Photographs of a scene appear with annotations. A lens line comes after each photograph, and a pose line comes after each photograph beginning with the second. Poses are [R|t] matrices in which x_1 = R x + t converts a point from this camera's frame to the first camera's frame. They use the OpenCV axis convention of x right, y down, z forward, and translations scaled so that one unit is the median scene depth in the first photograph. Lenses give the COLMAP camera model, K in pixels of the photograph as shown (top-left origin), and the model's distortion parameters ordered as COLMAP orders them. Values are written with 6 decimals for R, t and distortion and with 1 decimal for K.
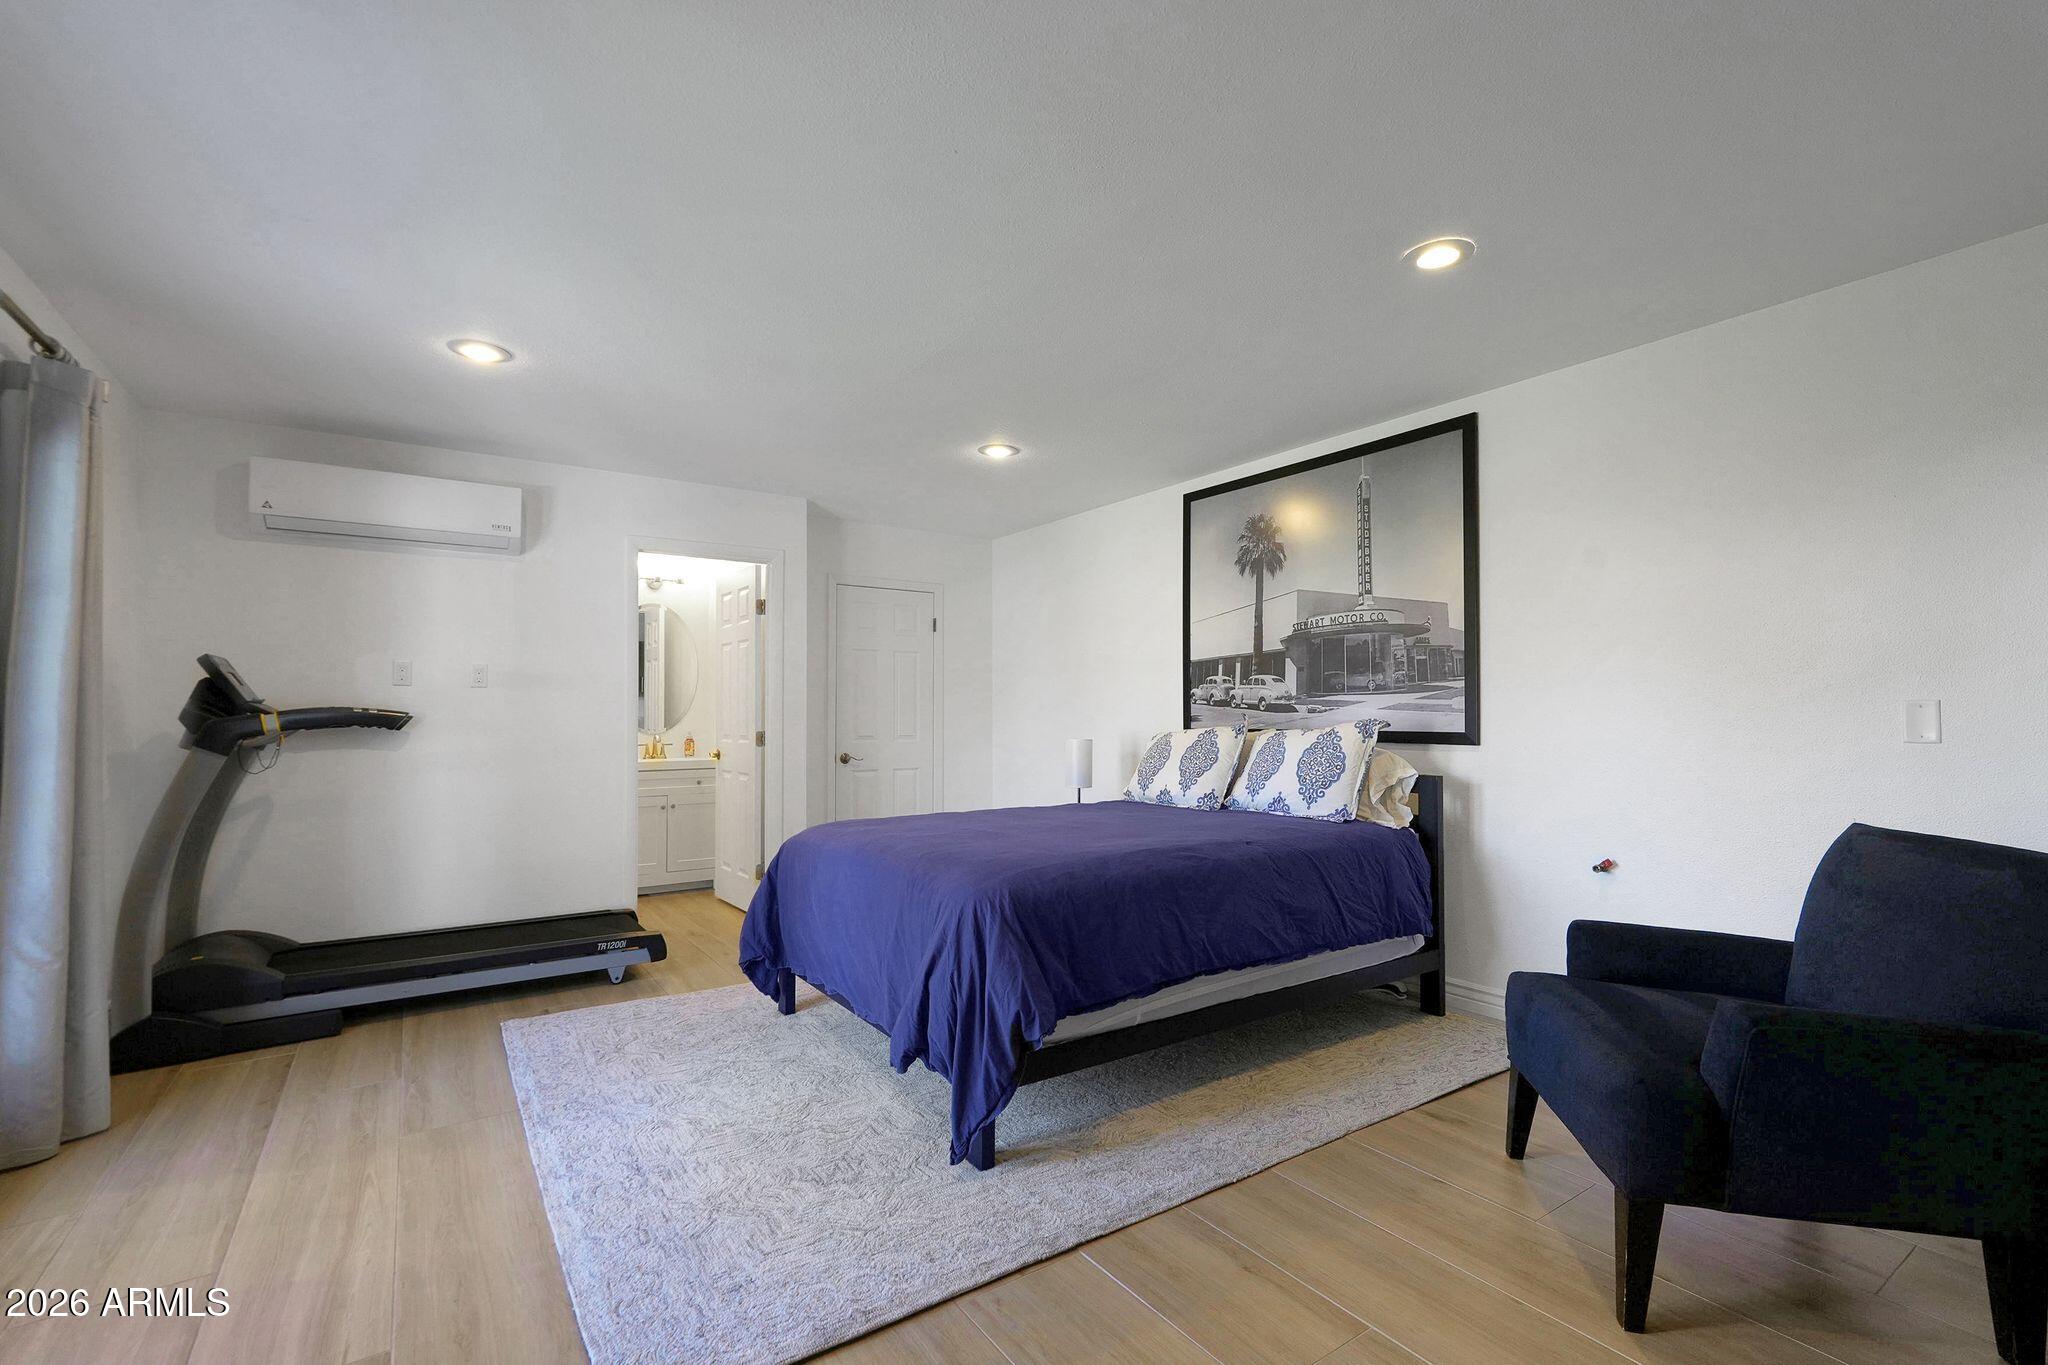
lens RADIAL K [[921.4, 0, 1024.4], [0, 921.4, 685.3], [0, 0, 1]] dist [-0.005950, 0.000361]
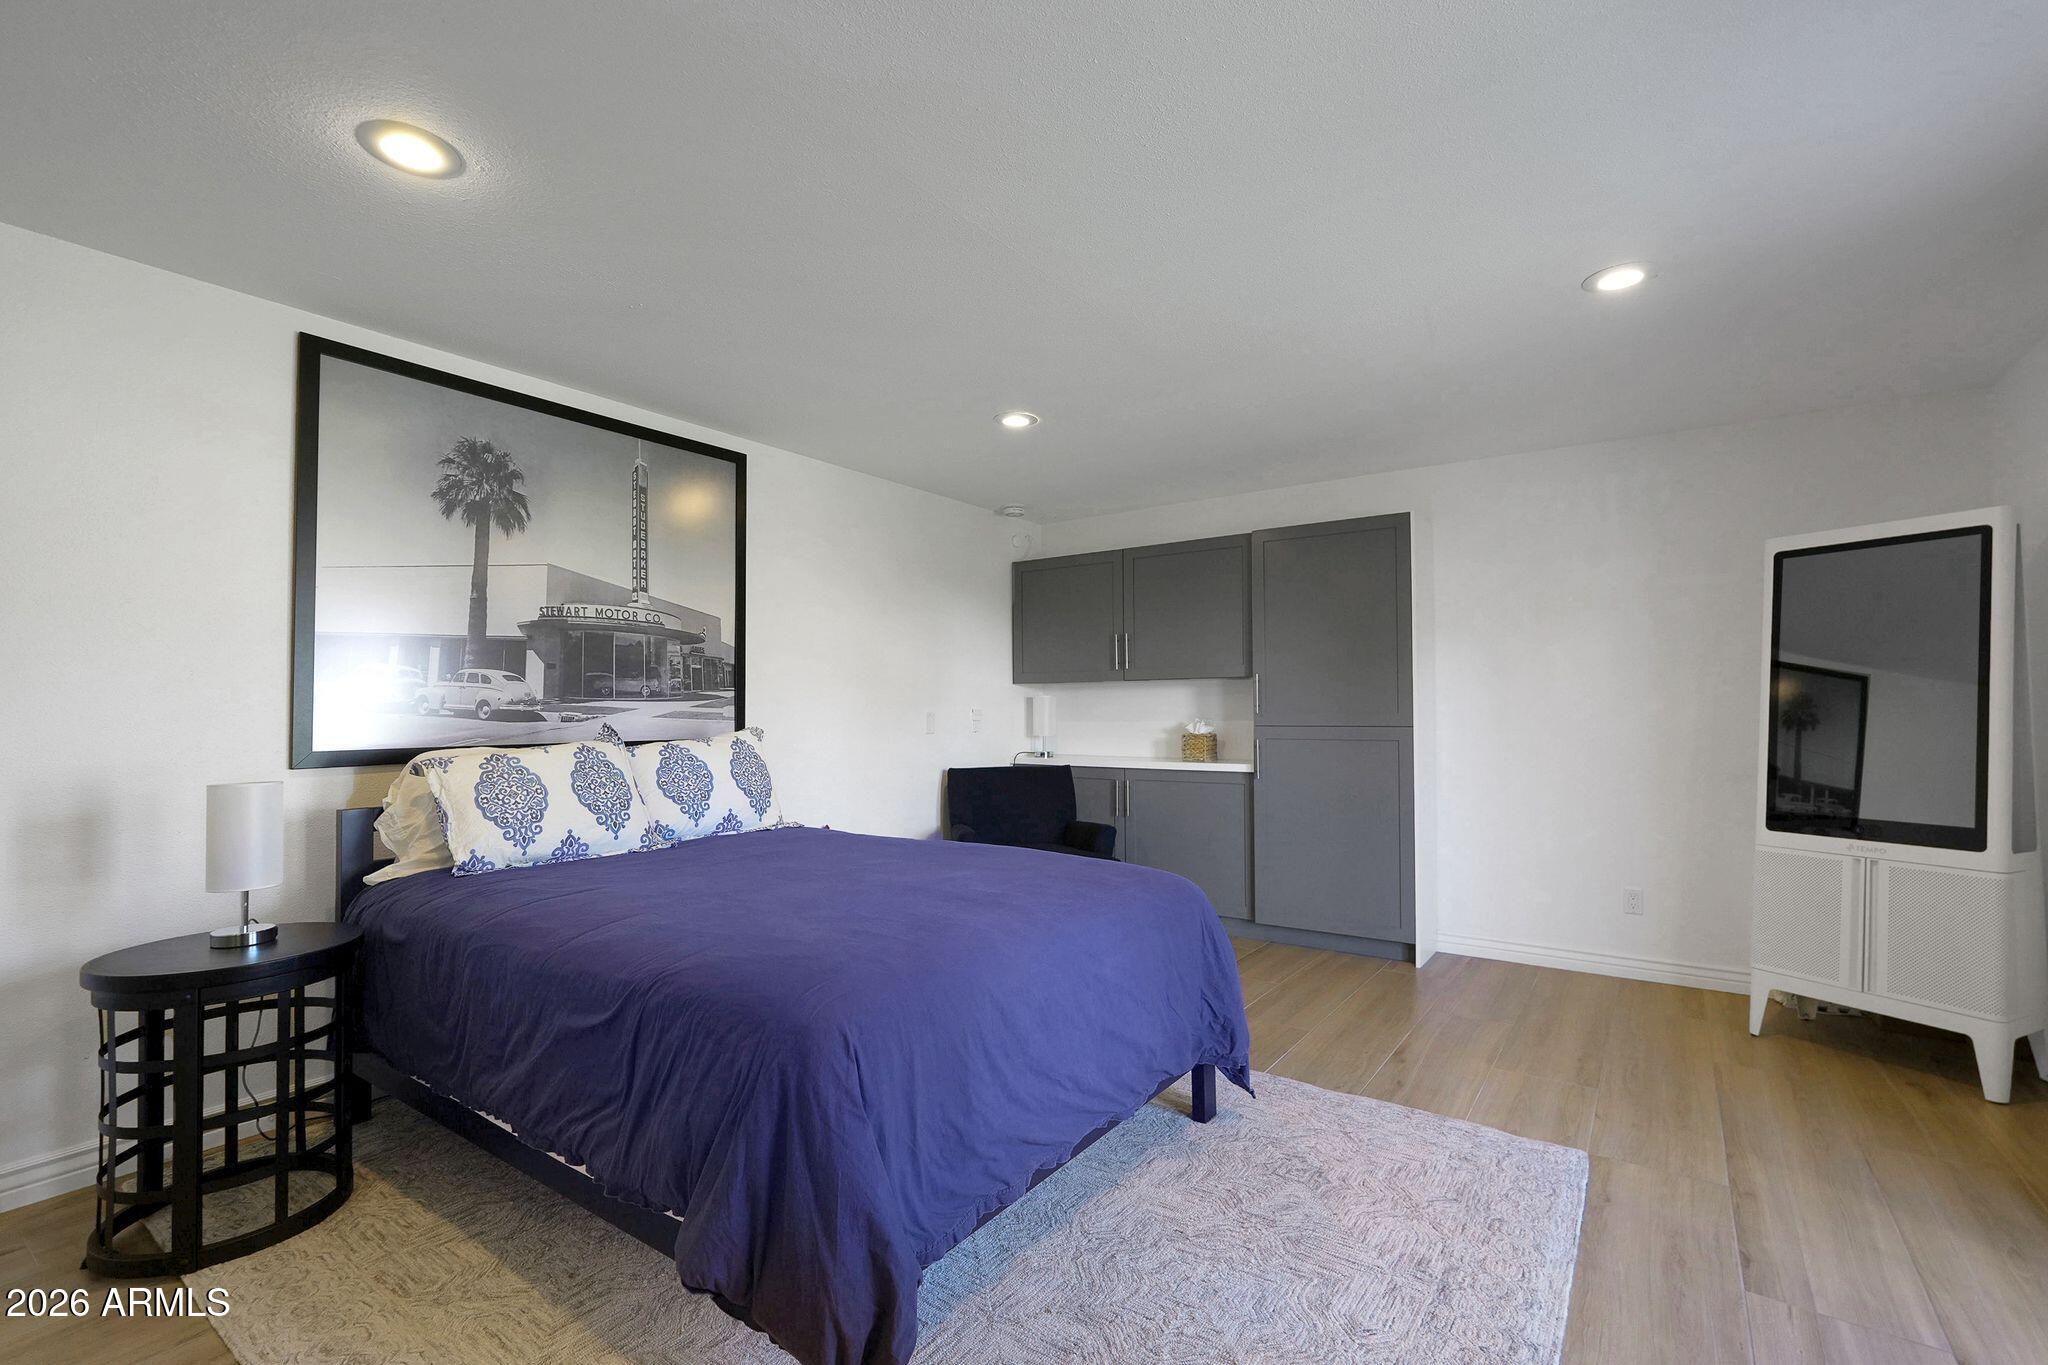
lens RADIAL K [[921.4, 0, 1022.5], [0, 921.4, 704.8], [0, 0, 1]] dist [-0.005950, 0.000361]
pose [[-0.361724, 0.008161, 0.932250, -0.619807], [-0.026290, 0.999475, -0.018951, 0.021132], [-0.931914, -0.031364, -0.361319, 0.980254]]
